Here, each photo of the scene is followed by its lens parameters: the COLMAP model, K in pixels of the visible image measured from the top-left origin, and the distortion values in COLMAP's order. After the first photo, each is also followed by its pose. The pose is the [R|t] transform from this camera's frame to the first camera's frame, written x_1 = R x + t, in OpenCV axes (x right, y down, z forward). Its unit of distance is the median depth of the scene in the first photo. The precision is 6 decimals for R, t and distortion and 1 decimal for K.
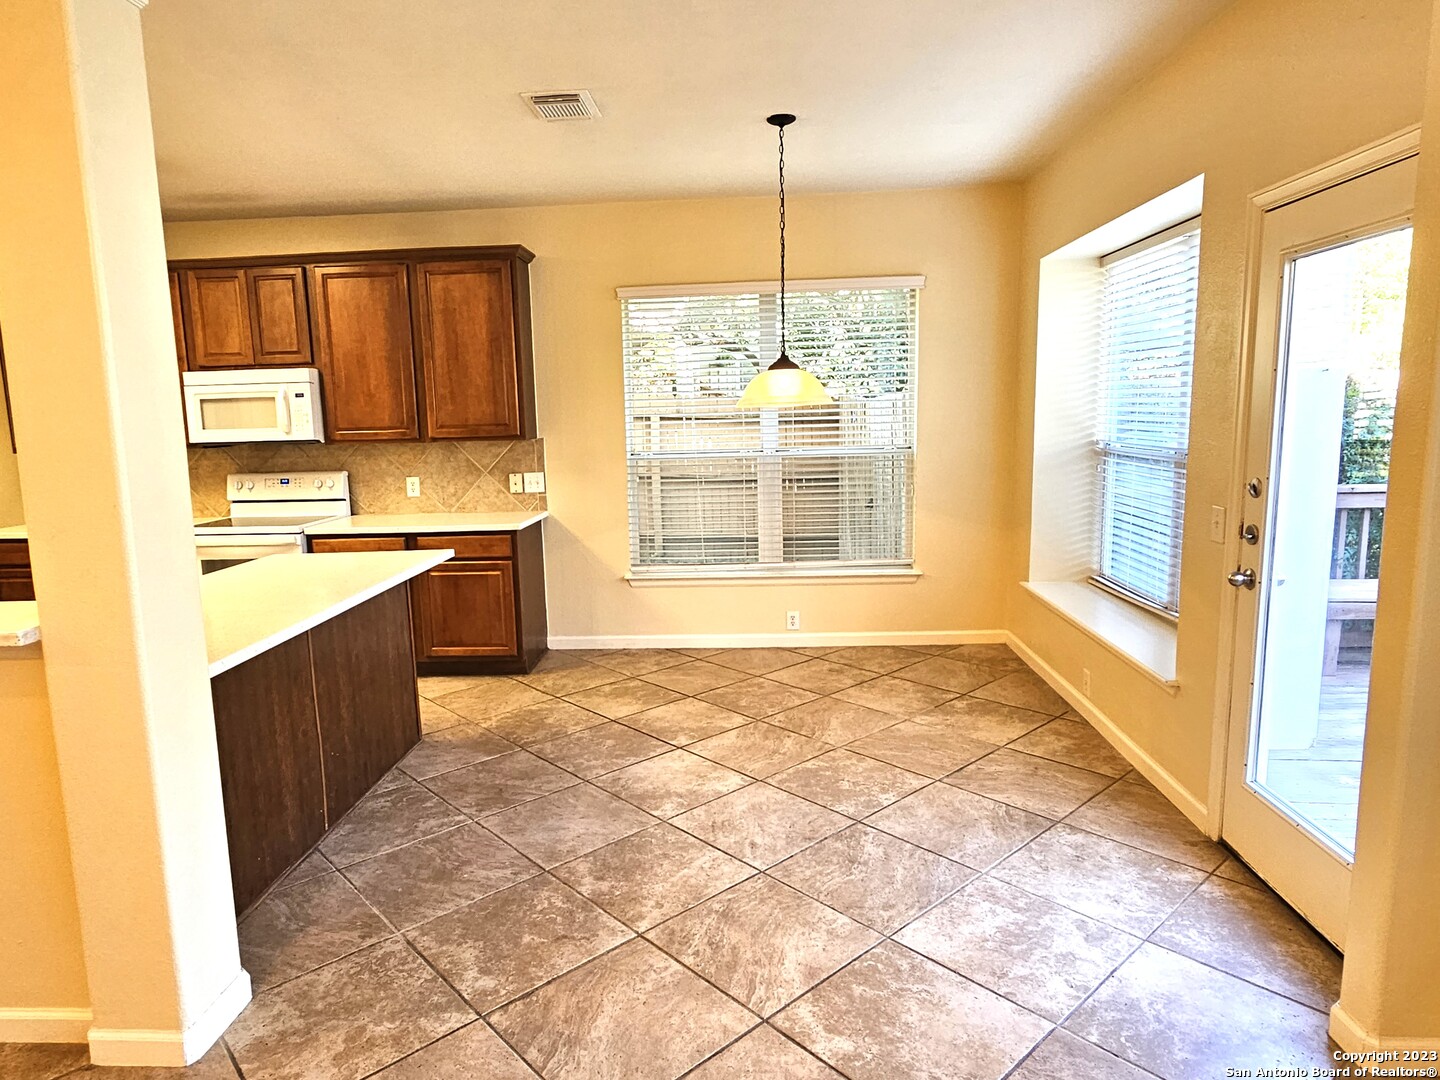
lens RADIAL K [[885.4, 0, 704.6], [0, 885.4, 531.1], [0, 0, 1]] dist [0.005088, -0.001806]
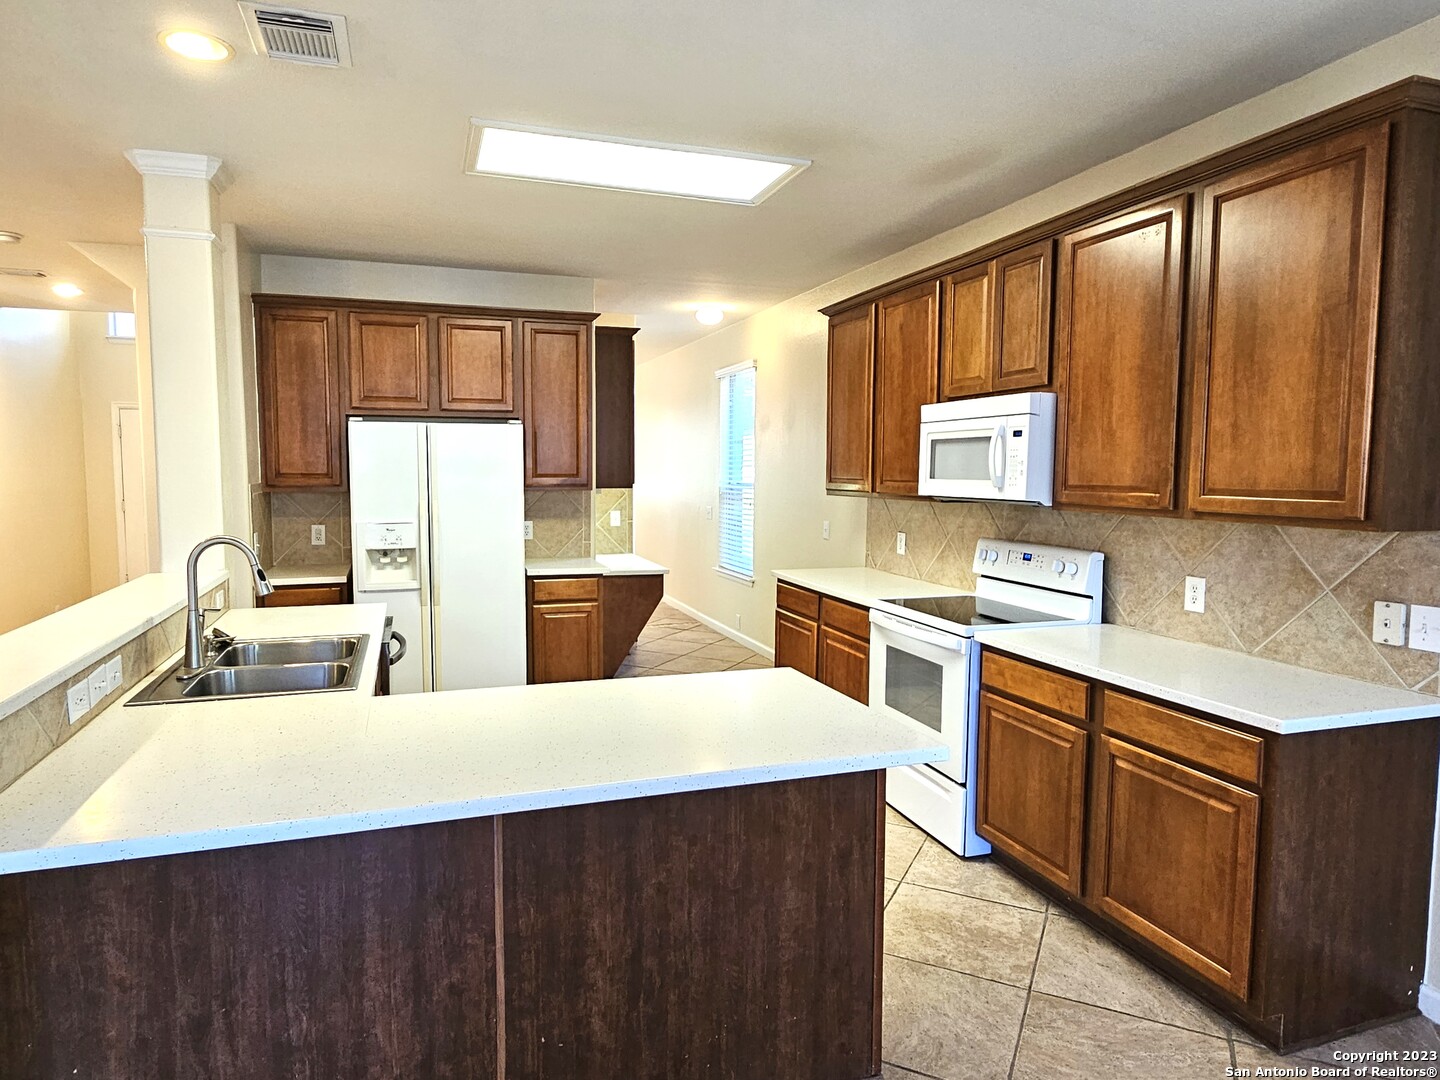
lens RADIAL K [[885.4, 0, 701.6], [0, 885.4, 535.8], [0, 0, 1]] dist [0.005088, -0.001806]
pose [[0.366389, 0.099352, -0.925142, 0.082271], [-0.139982, 0.988852, 0.050756, -0.079403], [0.919872, 0.110907, 0.376212, 0.550638]]
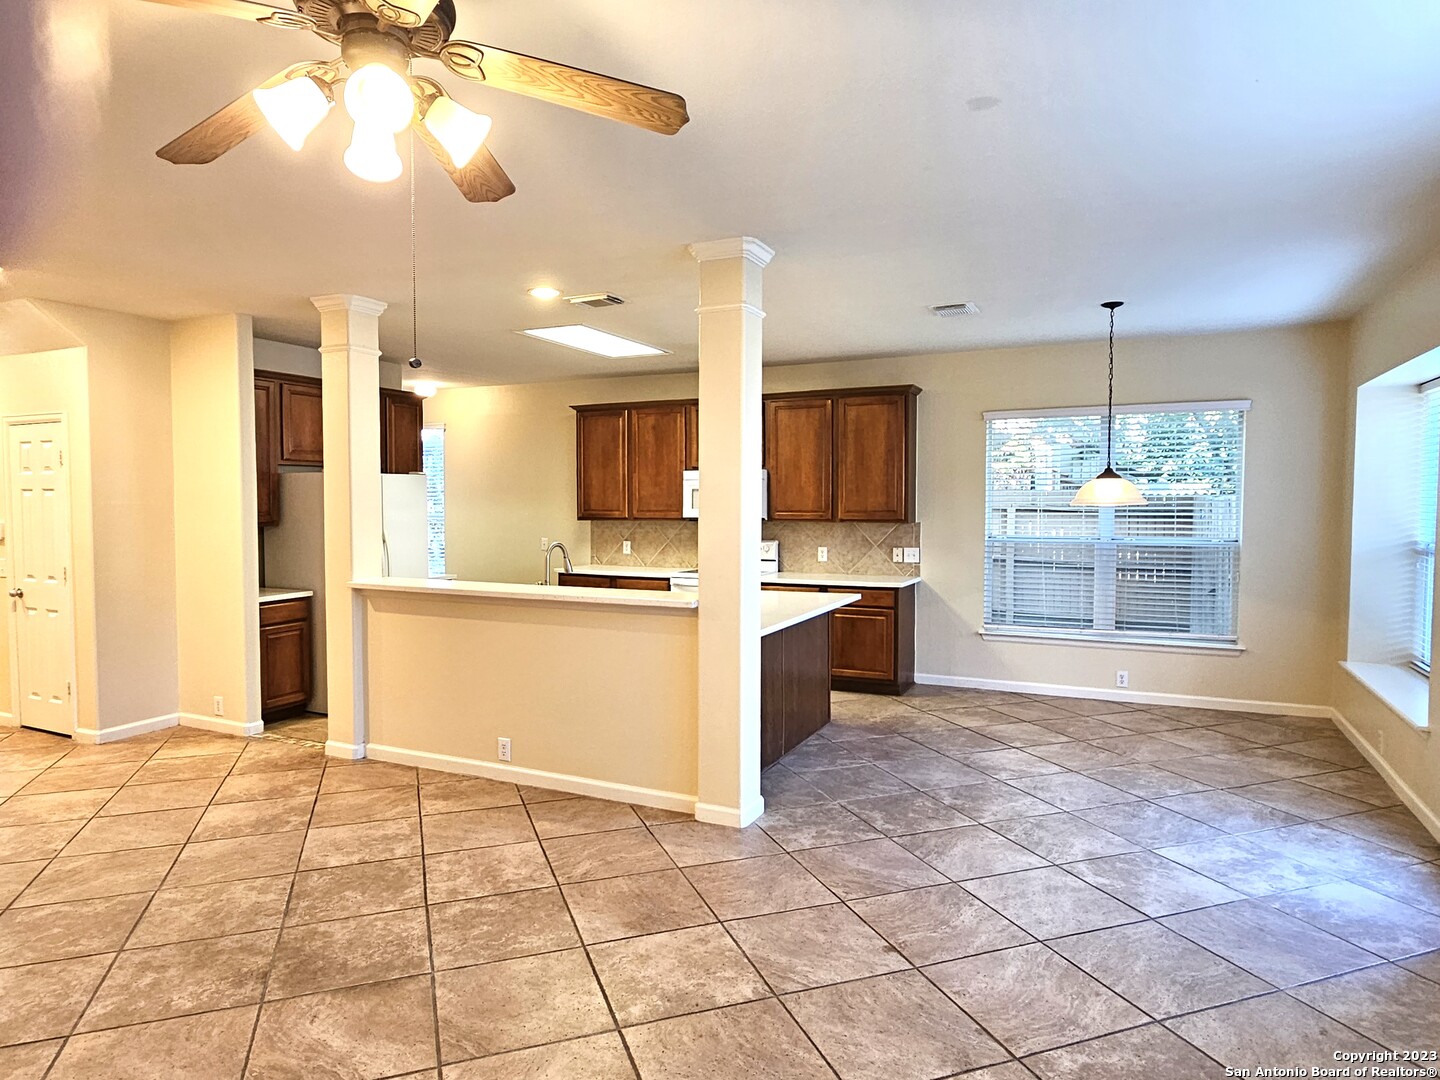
lens RADIAL K [[885.4, 0, 699.9], [0, 885.4, 533.7], [0, 0, 1]] dist [0.005088, -0.001806]
pose [[0.921710, 0.039958, -0.385816, 0.030423], [-0.075256, 0.994201, -0.076818, 0.043805], [0.380509, 0.099839, 0.919372, -0.388741]]
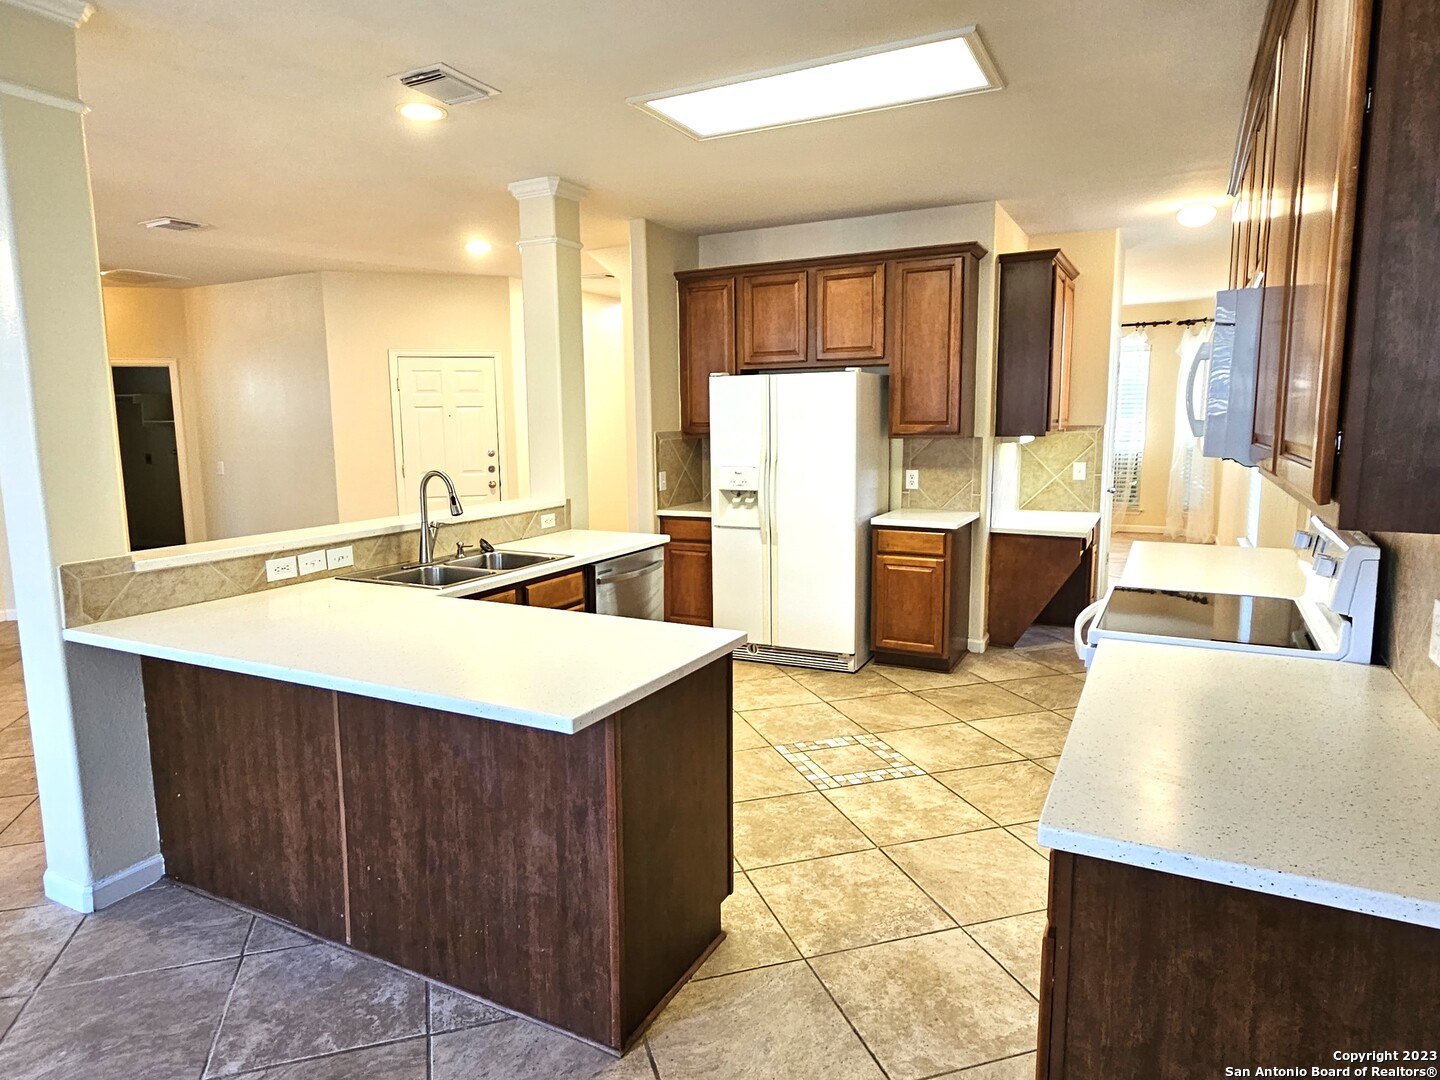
lens RADIAL K [[885.4, 0, 700.5], [0, 885.4, 535.8], [0, 0, 1]] dist [0.005088, -0.001806]
pose [[-0.417515, 0.151817, -0.895898, 0.059871], [-0.101078, 0.972066, 0.211830, -0.136996], [0.903031, 0.178997, -0.390507, 0.980568]]
